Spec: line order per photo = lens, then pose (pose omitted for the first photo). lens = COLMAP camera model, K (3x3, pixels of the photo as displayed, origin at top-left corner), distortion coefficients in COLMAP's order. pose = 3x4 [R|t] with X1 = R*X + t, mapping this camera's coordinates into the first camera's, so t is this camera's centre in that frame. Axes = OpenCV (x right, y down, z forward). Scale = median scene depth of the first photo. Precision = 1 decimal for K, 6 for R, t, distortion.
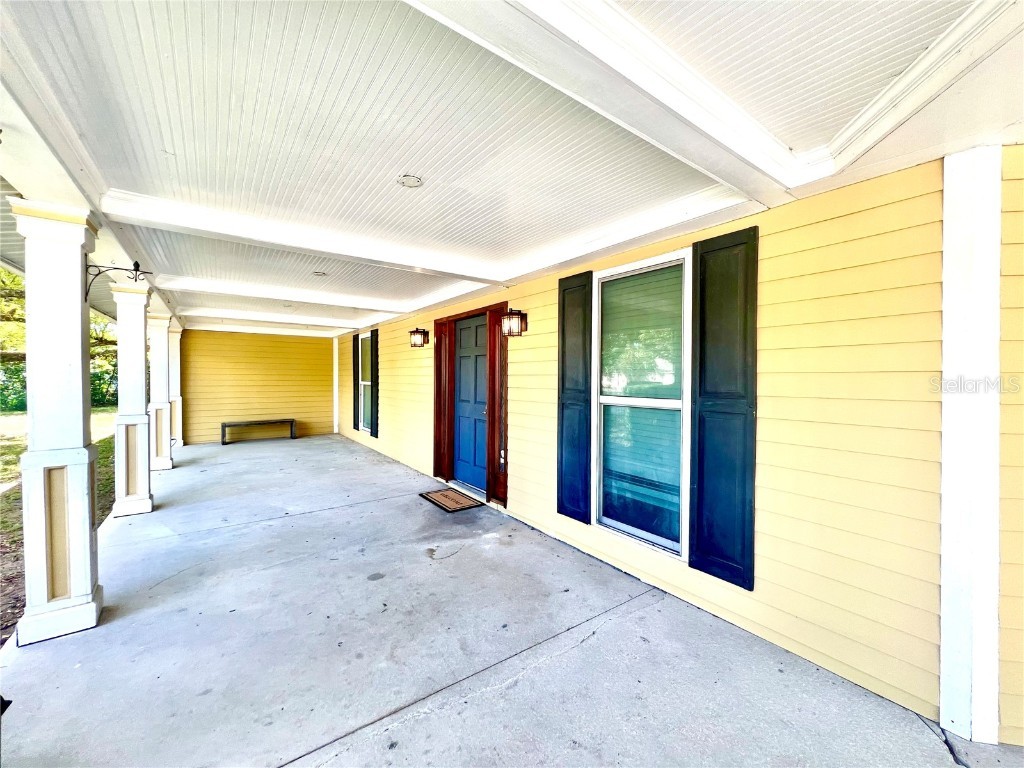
lens RADIAL K [[412.5, 0, 512.2], [0, 412.5, 384.9], [0, 0, 1]] dist [-0.003950, -0.000069]
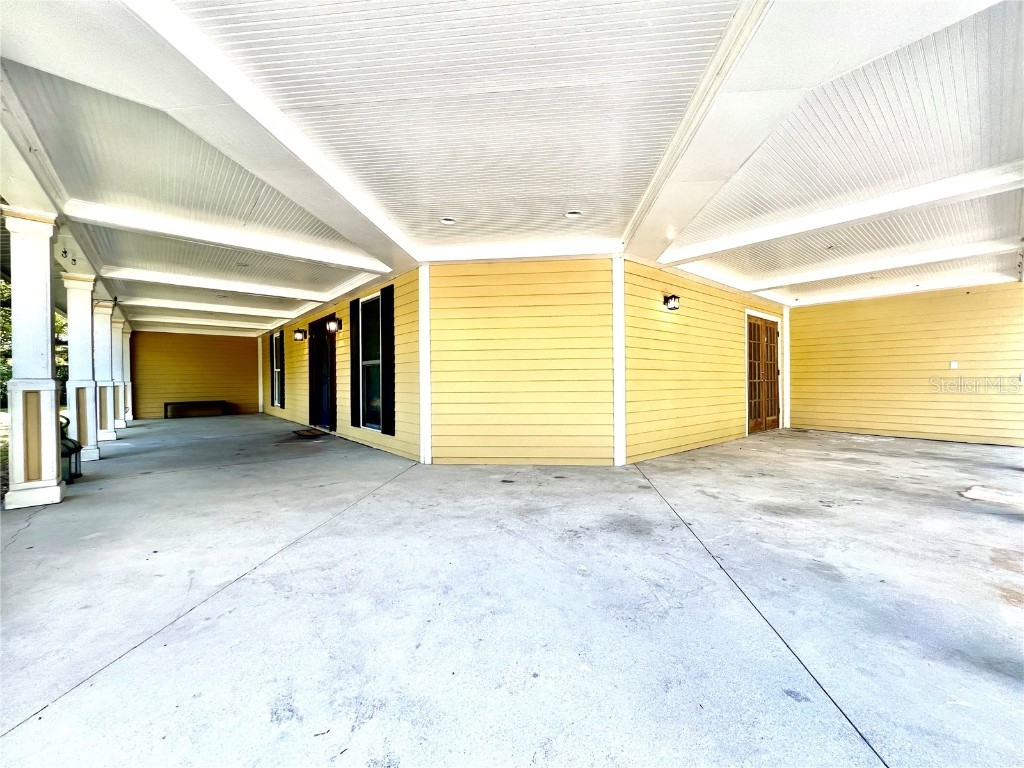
lens RADIAL K [[412.5, 0, 512.6], [0, 412.5, 380.7], [0, 0, 1]] dist [-0.003950, -0.000069]
pose [[0.996755, -0.013321, 0.079386, 0.297526], [0.014625, 0.999767, -0.015875, 0.061903], [-0.079156, 0.016984, 0.996718, -0.395655]]
